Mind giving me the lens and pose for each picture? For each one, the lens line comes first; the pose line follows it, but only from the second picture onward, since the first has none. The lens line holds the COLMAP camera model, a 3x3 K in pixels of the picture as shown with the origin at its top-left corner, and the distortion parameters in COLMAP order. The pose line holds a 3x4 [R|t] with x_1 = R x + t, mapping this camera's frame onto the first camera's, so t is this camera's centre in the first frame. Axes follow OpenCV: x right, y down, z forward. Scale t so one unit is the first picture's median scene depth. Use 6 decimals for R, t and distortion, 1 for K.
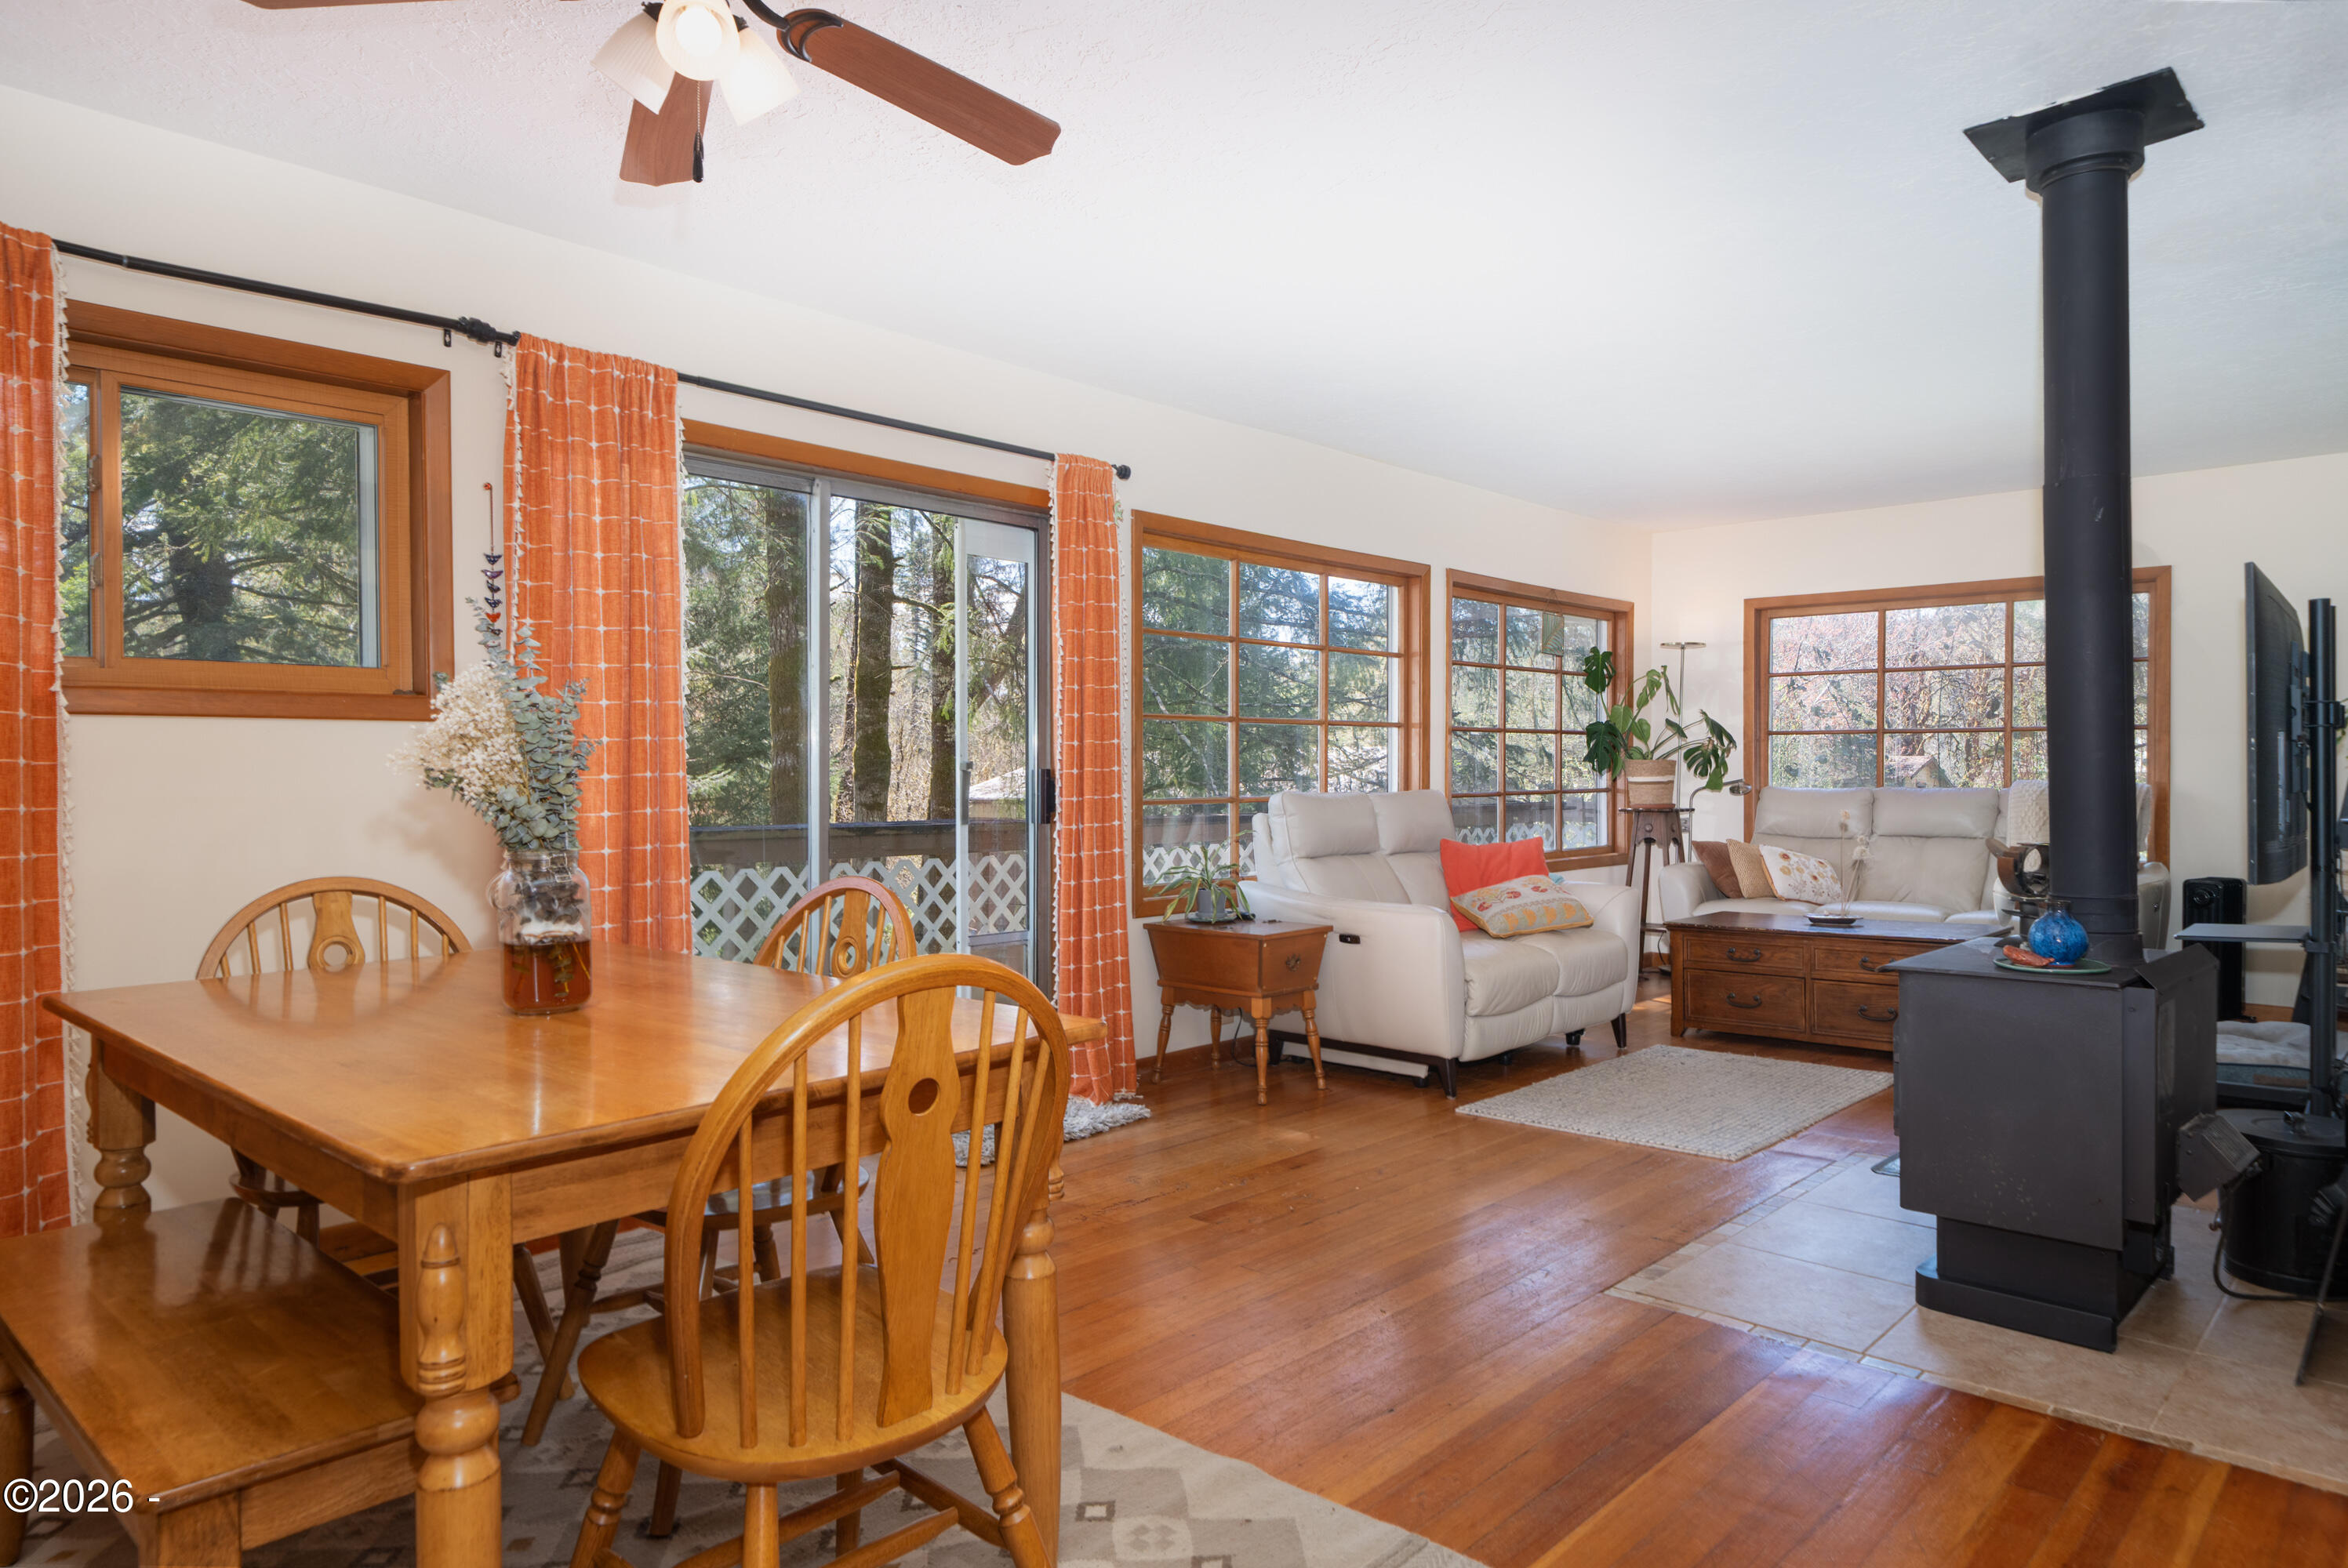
lens RADIAL K [[1450.8, 0, 1177.6], [0, 1450.8, 781.6], [0, 0, 1]] dist [-0.005781, -0.001093]
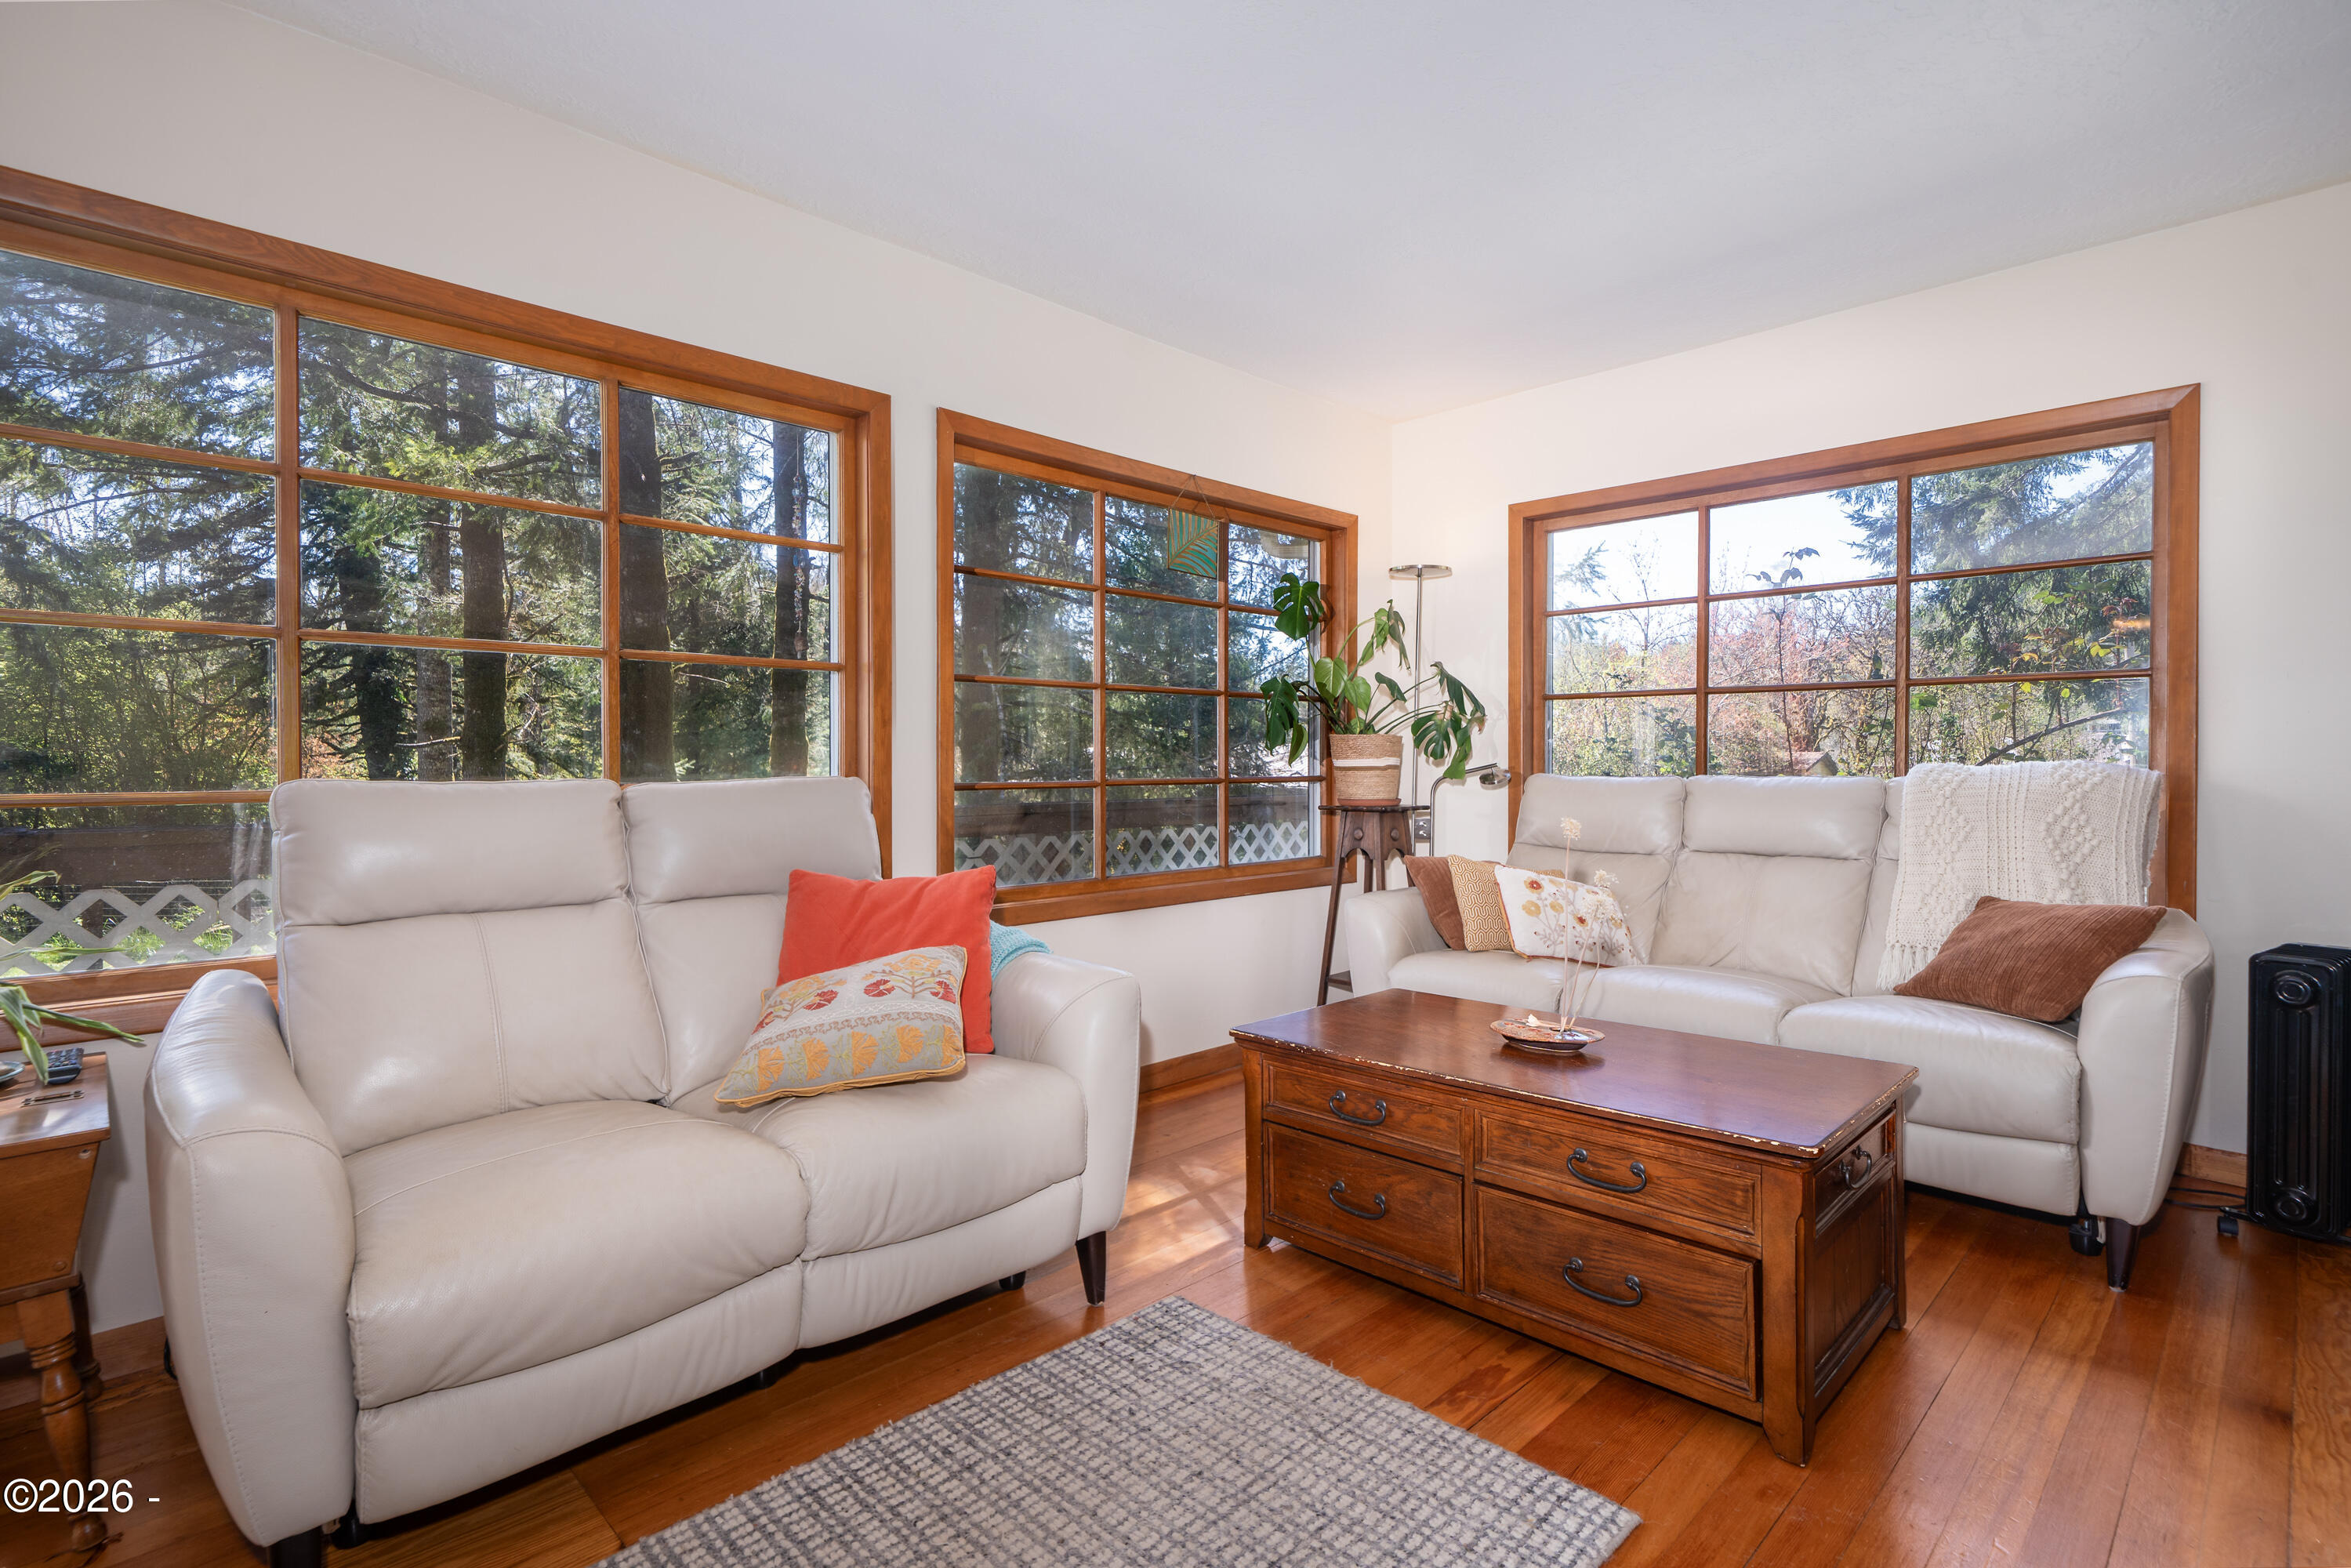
lens RADIAL K [[1132.0, 0, 1169.9], [0, 1132.0, 778.8], [0, 0, 1]] dist [0.000695, 0.000304]
pose [[0.998896, 0.002543, -0.046905, 0.264299], [-0.002257, 0.999979, 0.006153, 0.002437], [0.046920, -0.006041, 0.998880, 0.467020]]
